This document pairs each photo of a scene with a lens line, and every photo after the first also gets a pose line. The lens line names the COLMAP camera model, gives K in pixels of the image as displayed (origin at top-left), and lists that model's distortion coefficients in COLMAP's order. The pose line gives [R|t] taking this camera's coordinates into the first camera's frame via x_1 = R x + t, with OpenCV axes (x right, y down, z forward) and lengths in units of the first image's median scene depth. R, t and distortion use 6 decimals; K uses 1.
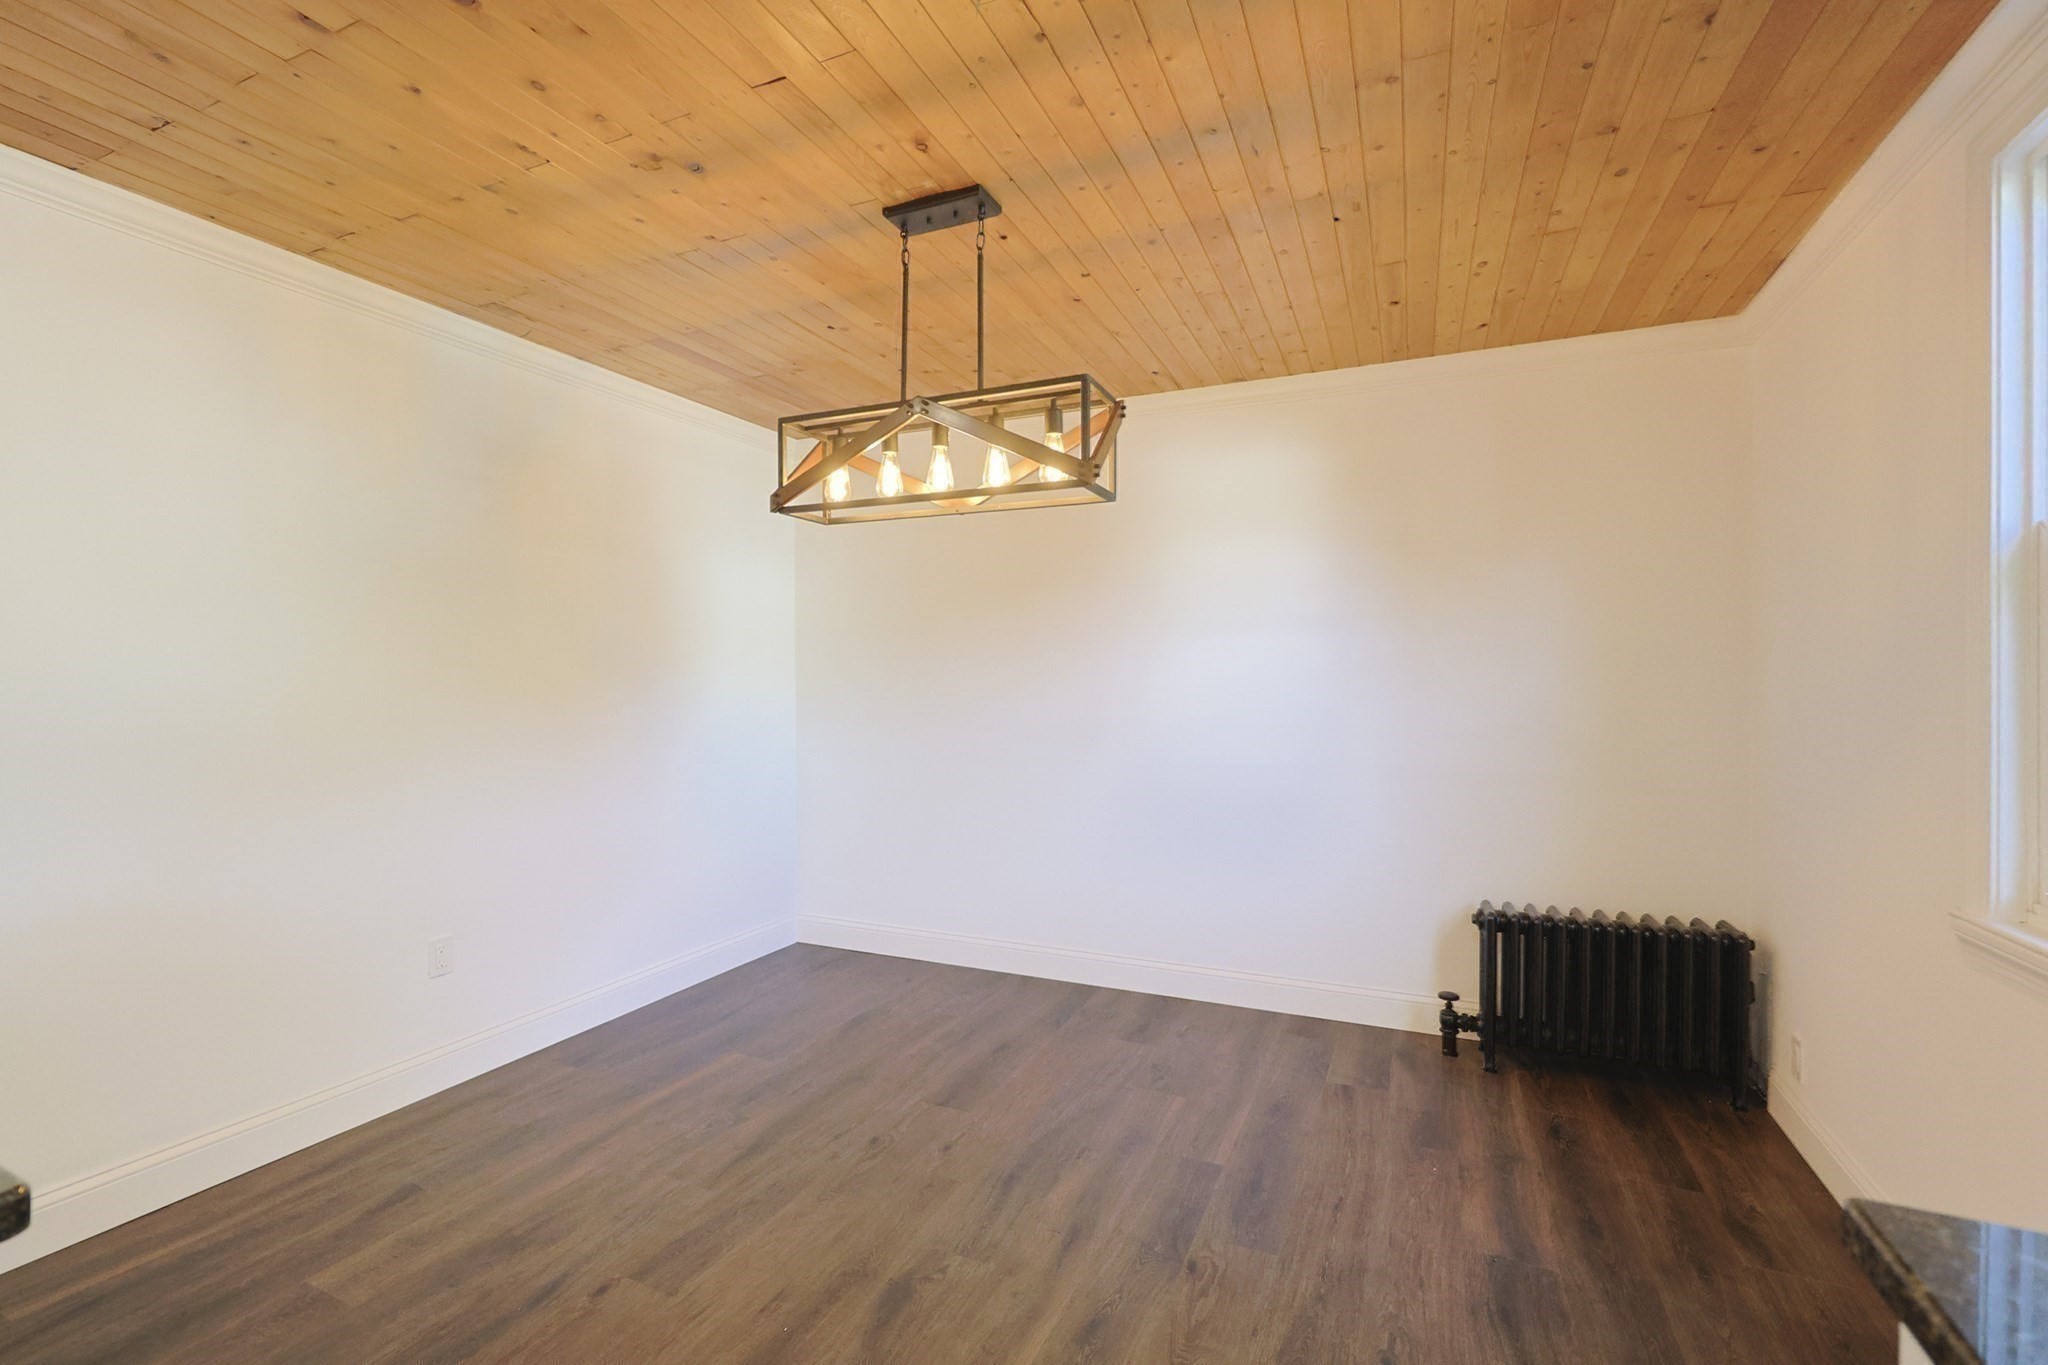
lens RADIAL K [[882.8, 0, 1024.0], [0, 882.8, 682.5], [0, 0, 1]] dist [-0.013311, 0.000156]
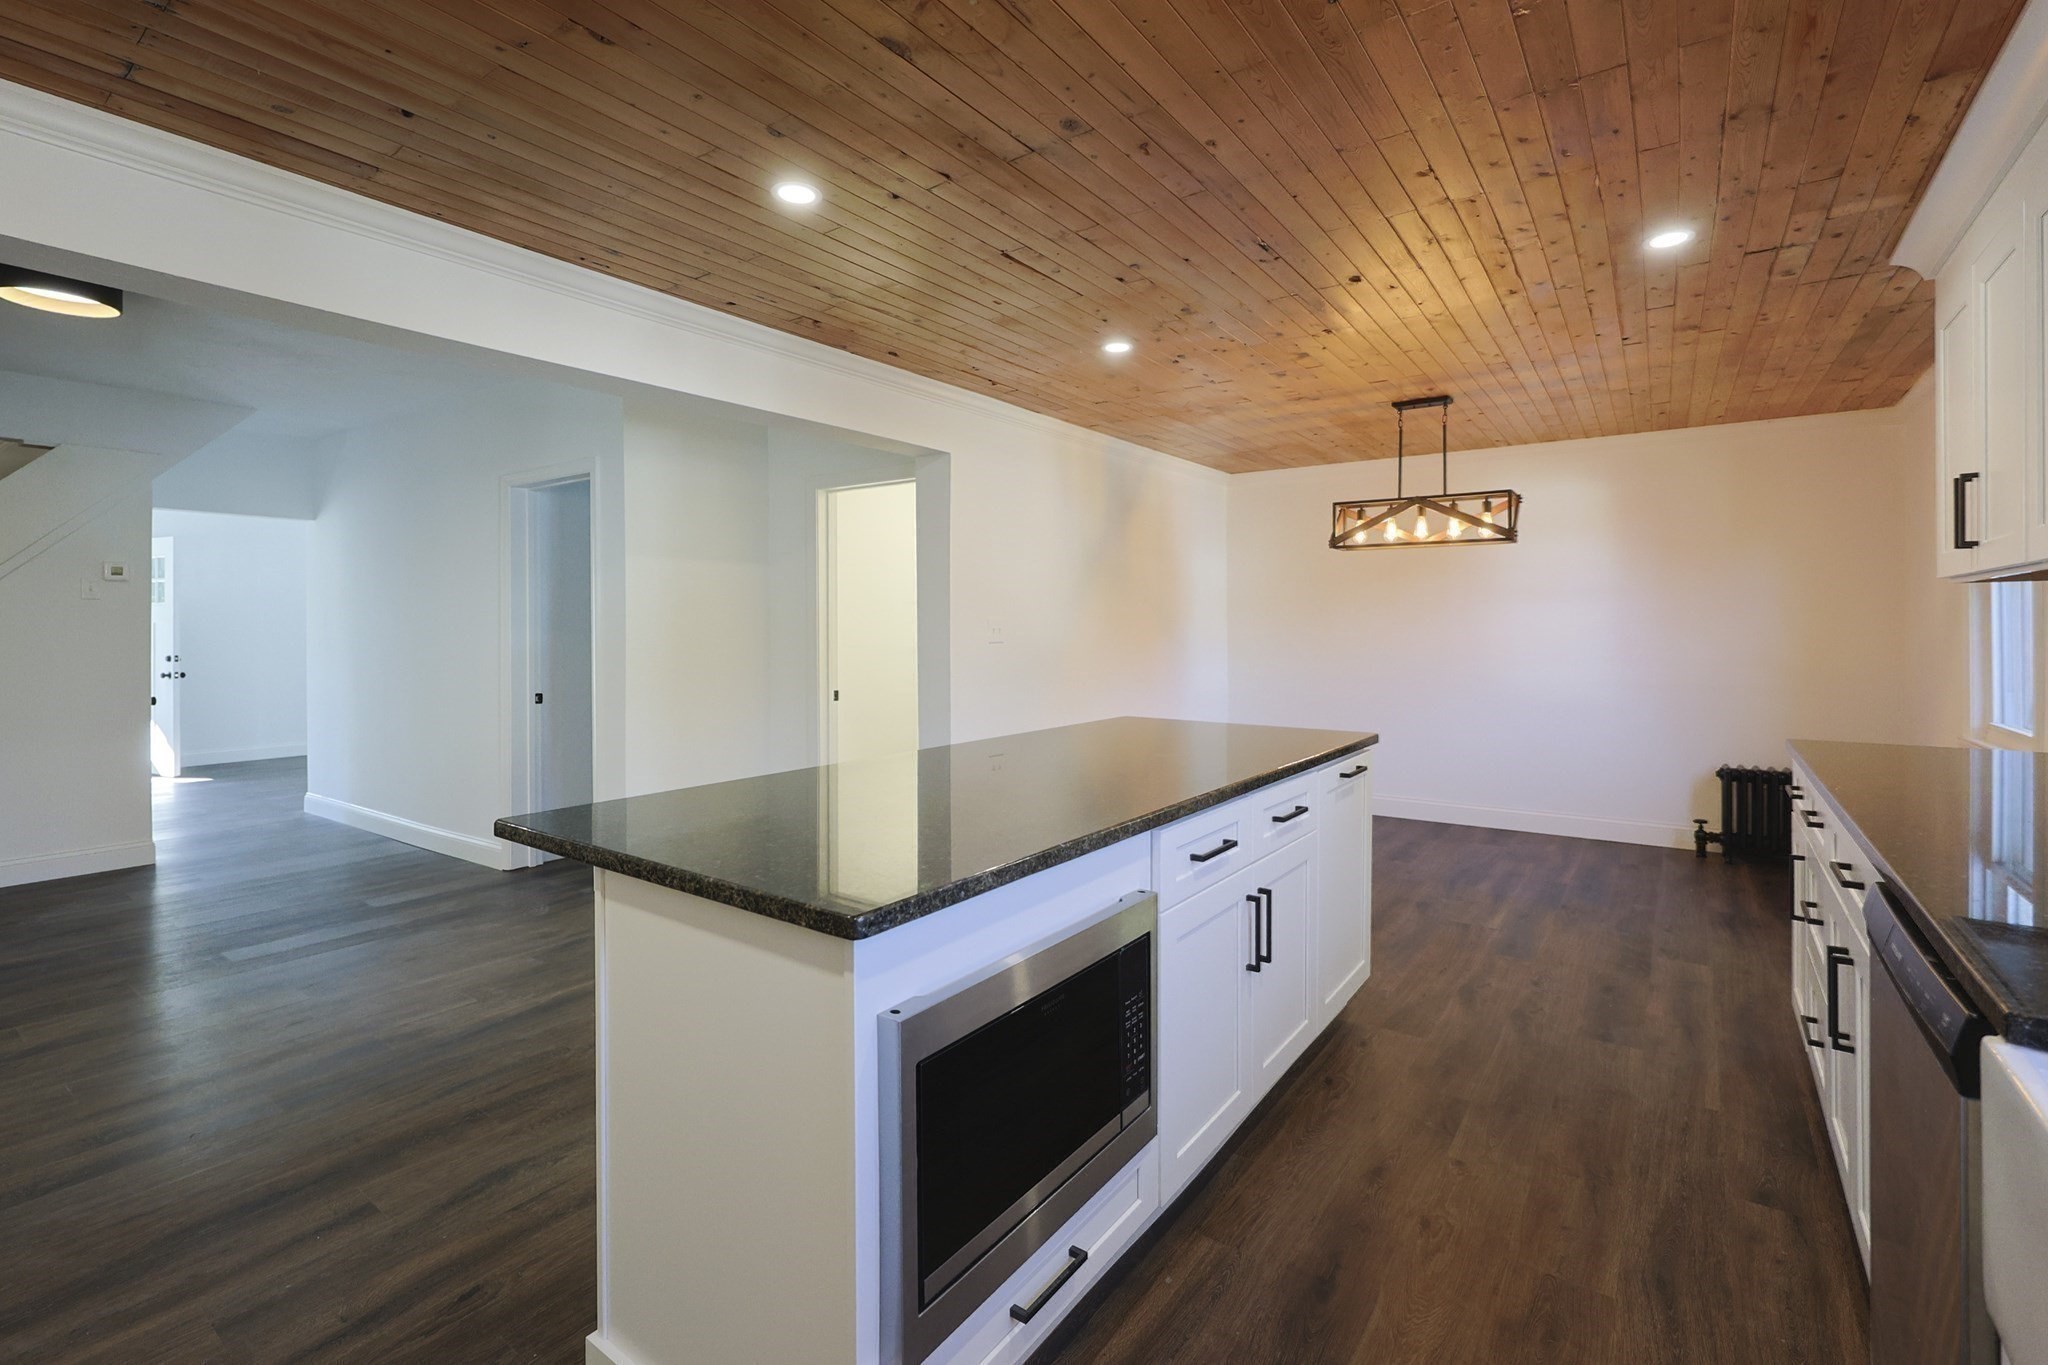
lens RADIAL K [[907.5, 0, 1046.1], [0, 907.5, 626.8], [0, 0, 1]] dist [-0.000651, -0.000302]
pose [[0.982905, -0.001996, -0.184103, -0.416369], [0.001034, 0.999985, -0.005321, 0.000086], [0.184111, 0.005039, 0.982892, -0.916835]]
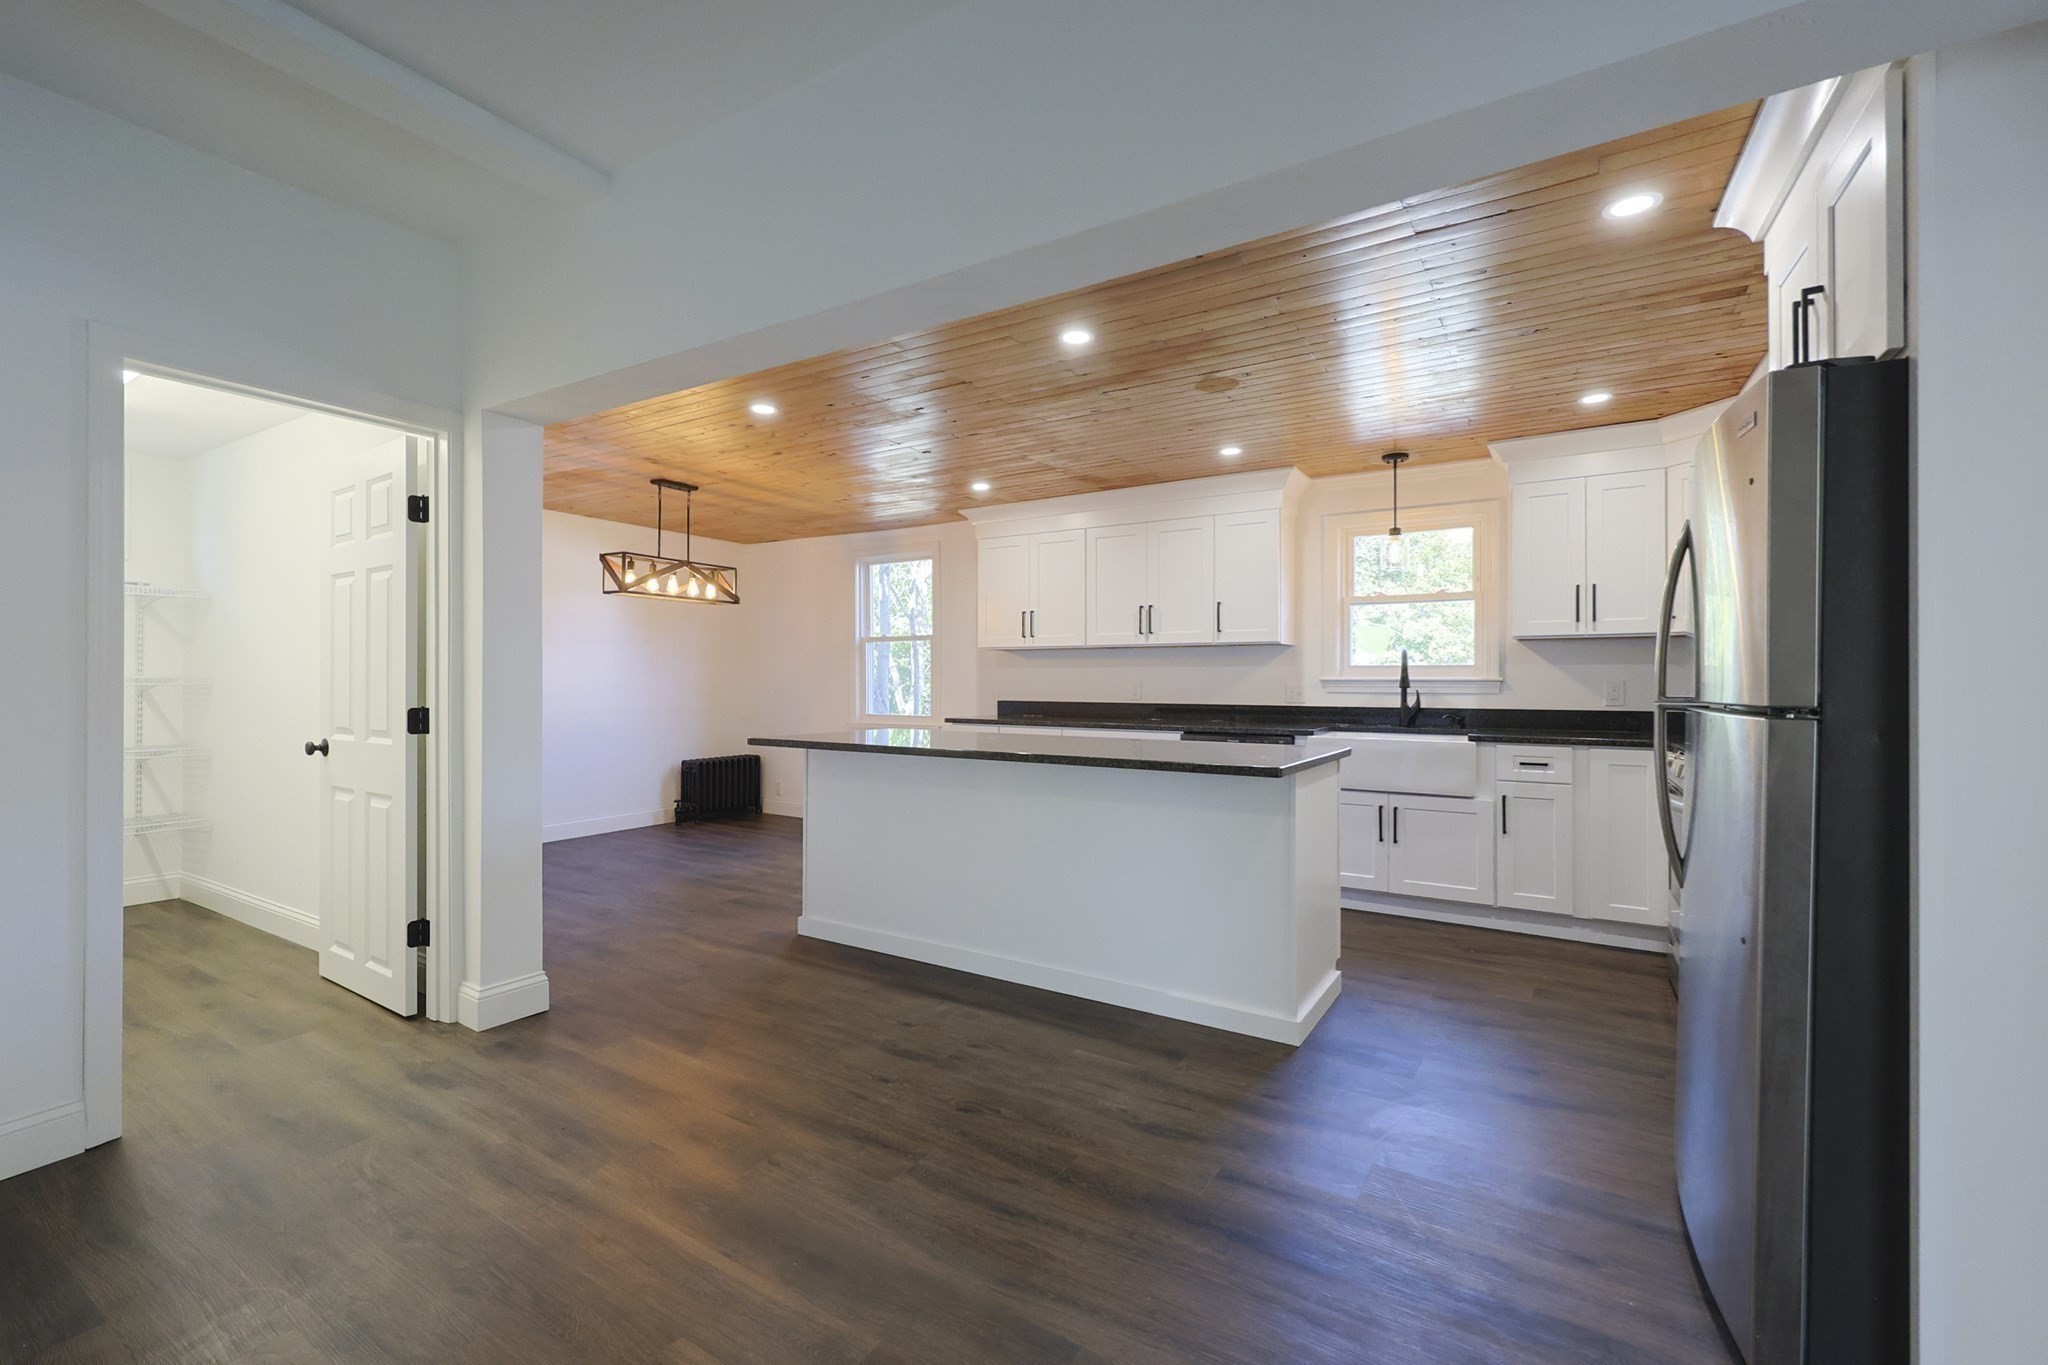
lens RADIAL K [[875.3, 0, 1020.2], [0, 875.3, 675.6], [0, 0, 1]] dist [-0.001347, -0.000105]
pose [[0.130255, 0.005996, 0.991462, -1.823078], [0.003717, 0.999972, -0.006536, 0.030927], [-0.991474, 0.004537, 0.130229, -0.248390]]
